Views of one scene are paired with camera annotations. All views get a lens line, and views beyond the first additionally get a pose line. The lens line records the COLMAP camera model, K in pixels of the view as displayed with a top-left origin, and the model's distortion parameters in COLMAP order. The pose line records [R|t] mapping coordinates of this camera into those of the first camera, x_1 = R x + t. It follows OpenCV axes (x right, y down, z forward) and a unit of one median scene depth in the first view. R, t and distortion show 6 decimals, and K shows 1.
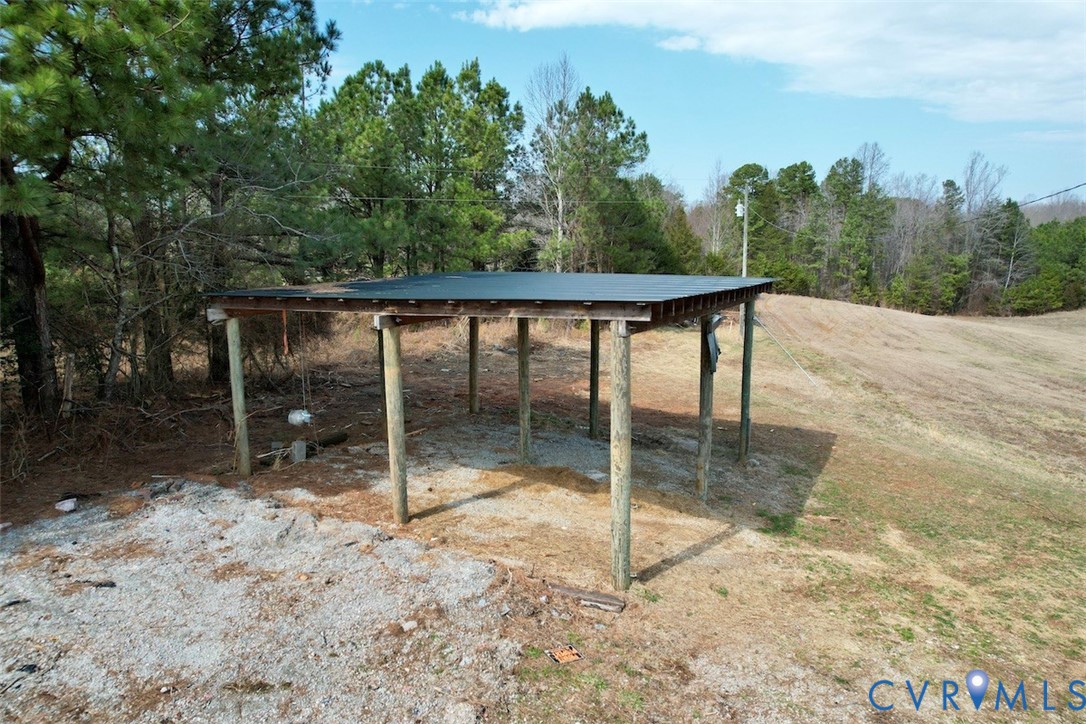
lens RADIAL K [[693.5, 0, 531.5], [0, 693.5, 351.9], [0, 0, 1]] dist [-0.060671, 0.047195]
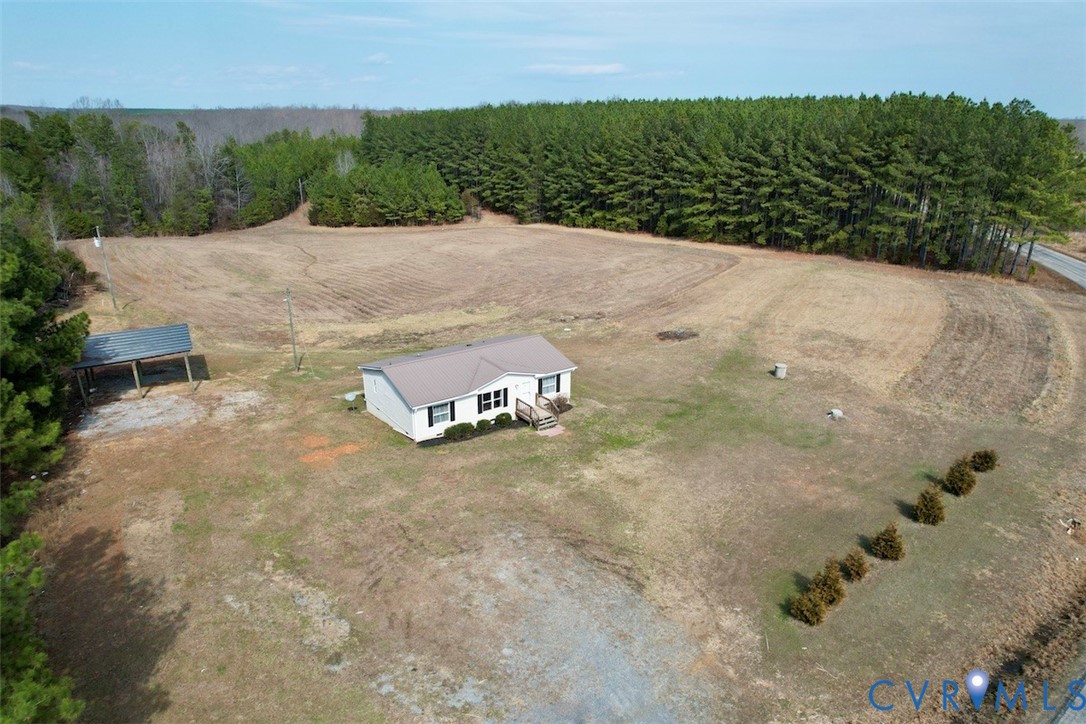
lens RADIAL K [[693.5, 0, 546.5], [0, 693.5, 362.6], [0, 0, 1]] dist [-0.060671, 0.047195]
pose [[0.530132, -0.289537, 0.796950, -0.573067], [0.126198, 0.956367, 0.263507, -0.217572], [-0.838471, -0.039120, 0.543540, -0.953003]]
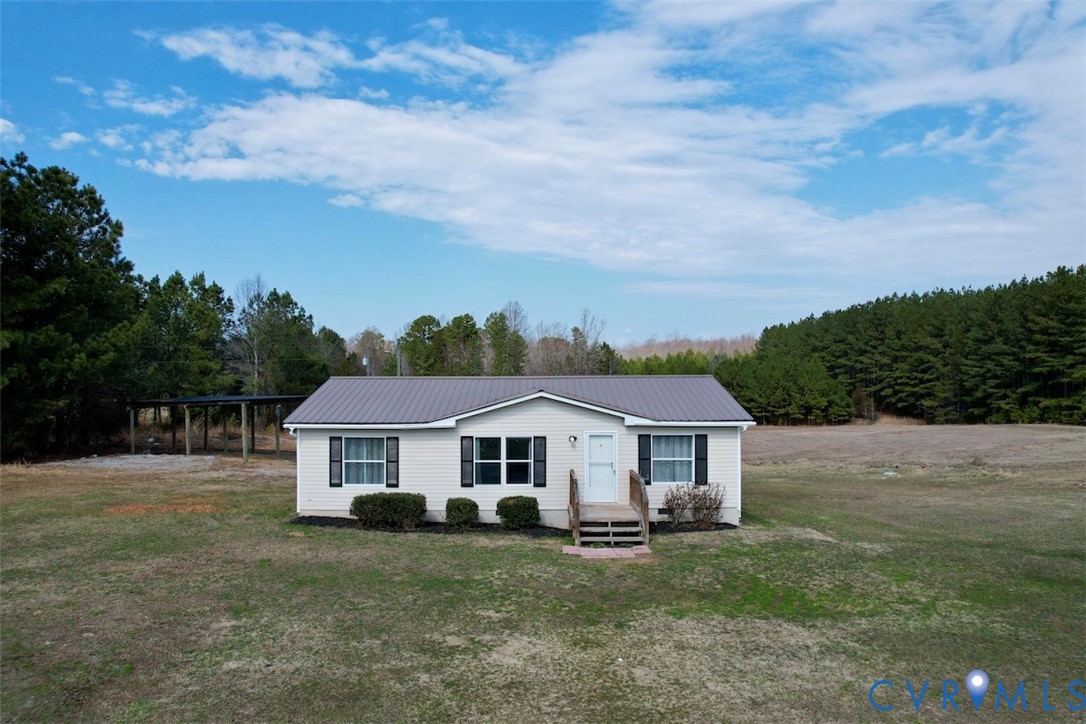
lens RADIAL K [[693.5, 0, 542.0], [0, 693.5, 363.5], [0, 0, 1]] dist [-0.060671, 0.047195]
pose [[0.922759, -0.004454, 0.385351, 0.035833], [0.069307, 0.985548, -0.154571, 0.099149], [-0.379093, 0.169339, 0.909732, -0.735299]]
